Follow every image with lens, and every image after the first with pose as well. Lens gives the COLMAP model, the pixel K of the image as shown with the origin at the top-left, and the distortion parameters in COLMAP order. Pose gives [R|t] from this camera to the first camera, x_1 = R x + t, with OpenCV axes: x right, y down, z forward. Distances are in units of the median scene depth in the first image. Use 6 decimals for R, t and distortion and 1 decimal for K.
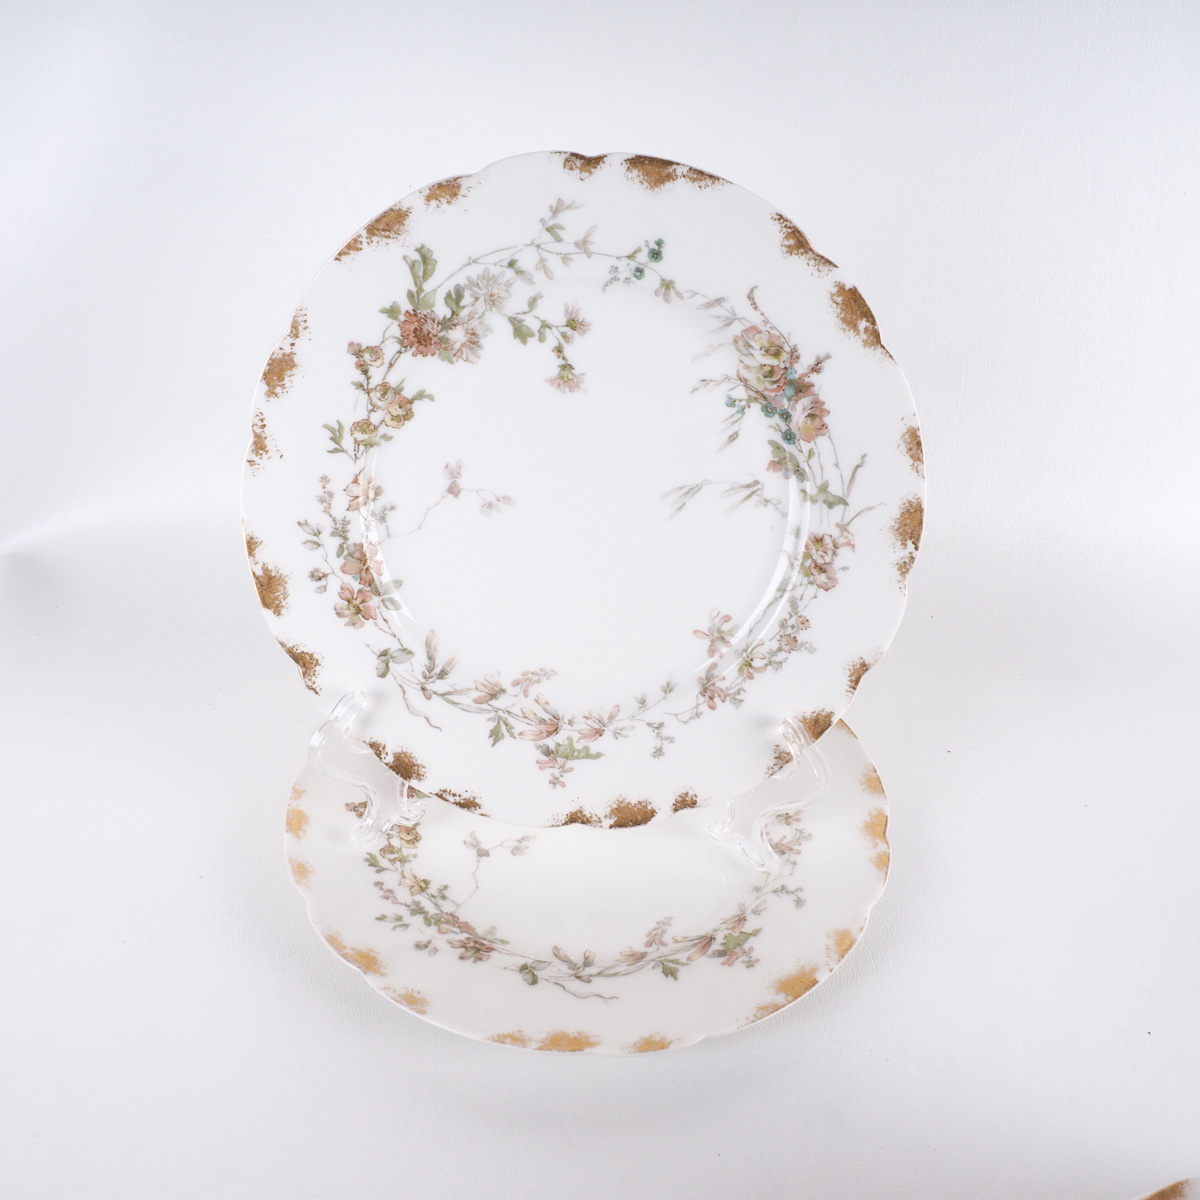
lens RADIAL K [[1182.2, 0, 588.6], [0, 1182.2, 583.1], [0, 0, 1]] dist [0.011484, 0.026233]
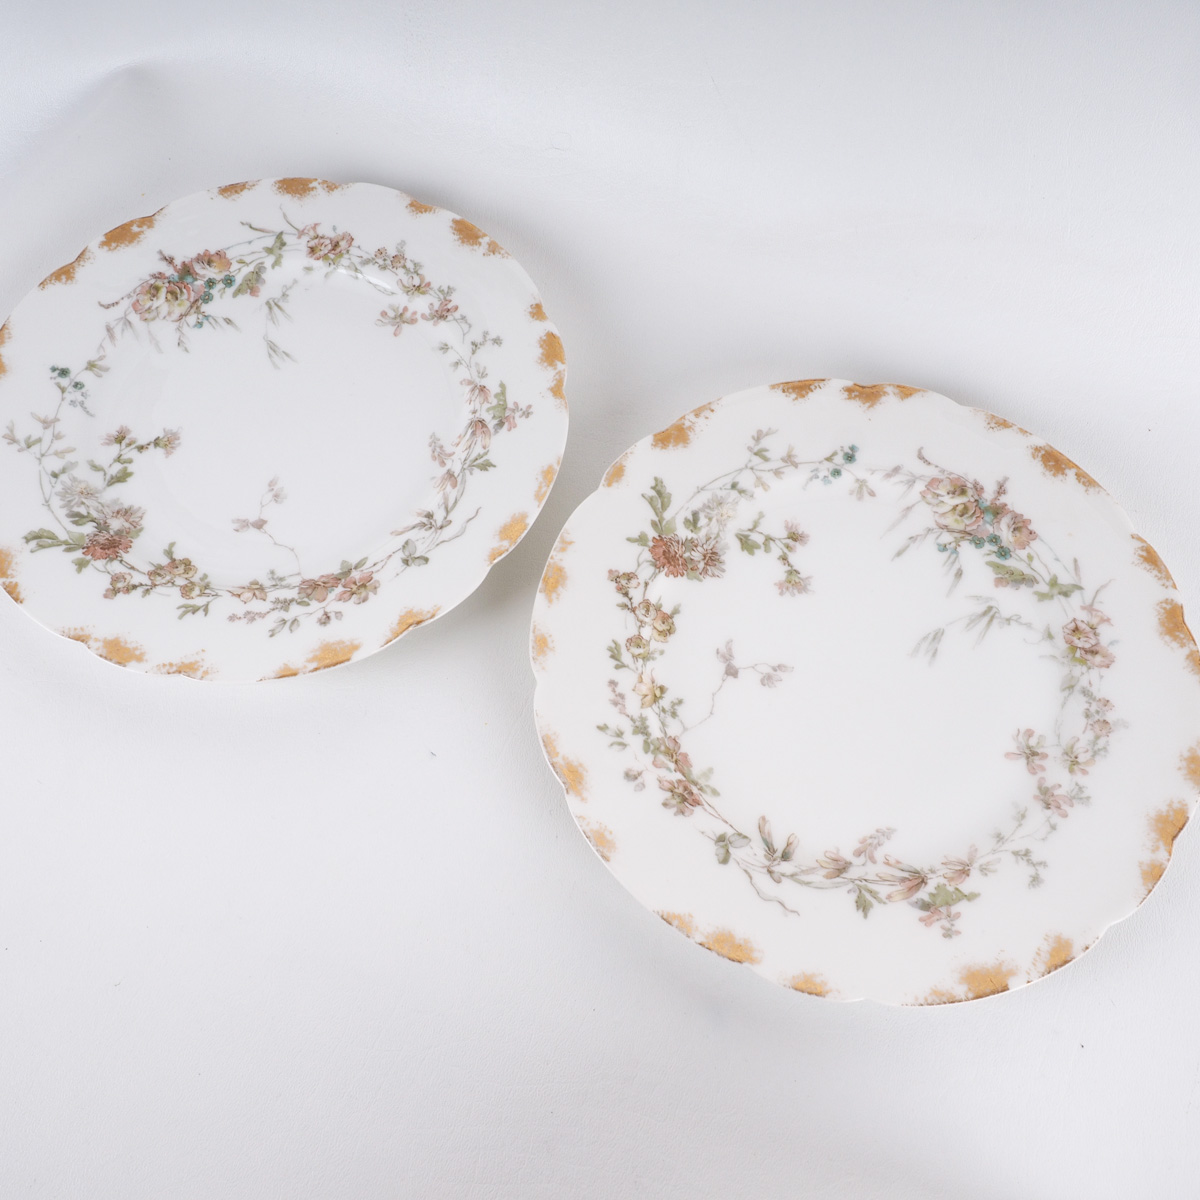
lens RADIAL K [[1182.2, 0, 588.6], [0, 1182.2, 583.1], [0, 0, 1]] dist [0.011484, 0.026233]
pose [[-0.062077, -0.888063, 0.455511, -0.676591], [0.977806, -0.145617, -0.150639, 0.372278], [0.200107, 0.436050, 0.877392, 0.136933]]
